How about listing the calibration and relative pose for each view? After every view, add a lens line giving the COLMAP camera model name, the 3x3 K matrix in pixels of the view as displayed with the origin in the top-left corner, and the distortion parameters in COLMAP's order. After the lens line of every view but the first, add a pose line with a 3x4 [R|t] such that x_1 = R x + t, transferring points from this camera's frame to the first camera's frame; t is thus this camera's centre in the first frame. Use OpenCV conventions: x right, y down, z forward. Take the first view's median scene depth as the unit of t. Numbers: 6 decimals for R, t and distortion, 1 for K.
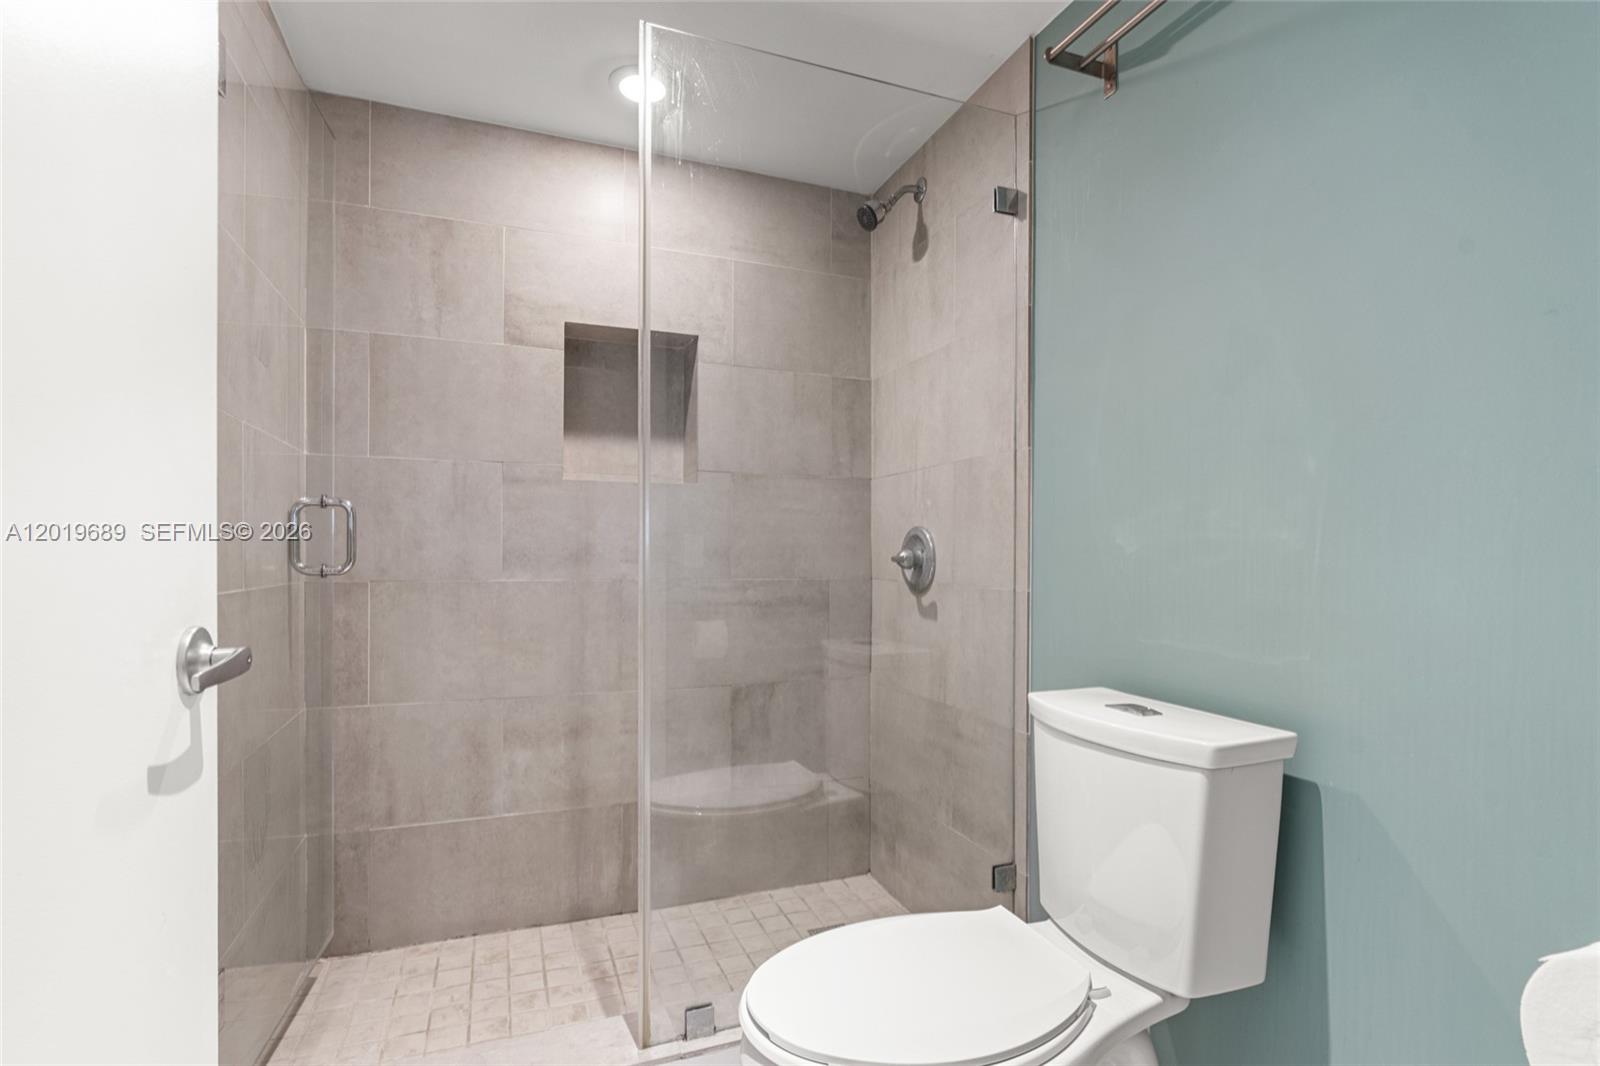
lens RADIAL K [[765.2, 0, 807.5], [0, 765.2, 545.0], [0, 0, 1]] dist [-0.004624, 0.001255]
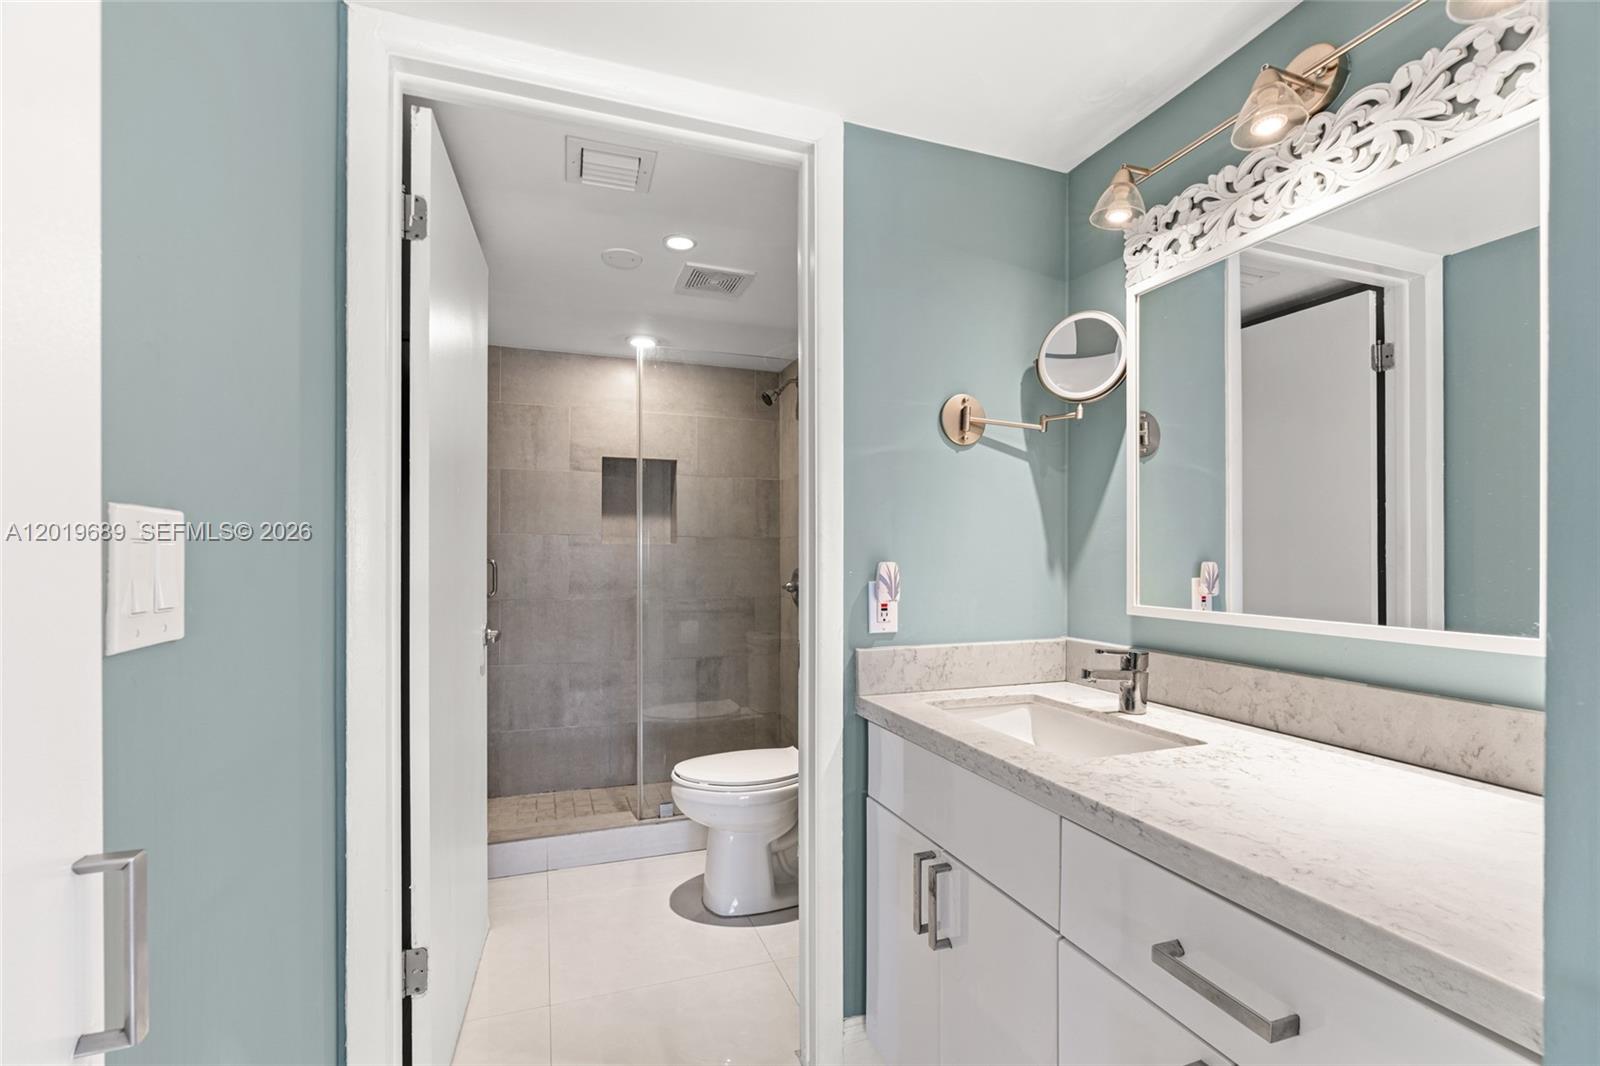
lens RADIAL K [[712.3, 0, 803.6], [0, 712.3, 544.3], [0, 0, 1]] dist [-0.009722, 0.001478]
pose [[0.999633, -0.003681, -0.026830, 0.203788], [0.003439, 0.999953, -0.009067, -0.065700], [0.026862, 0.008971, 0.999599, -0.670134]]
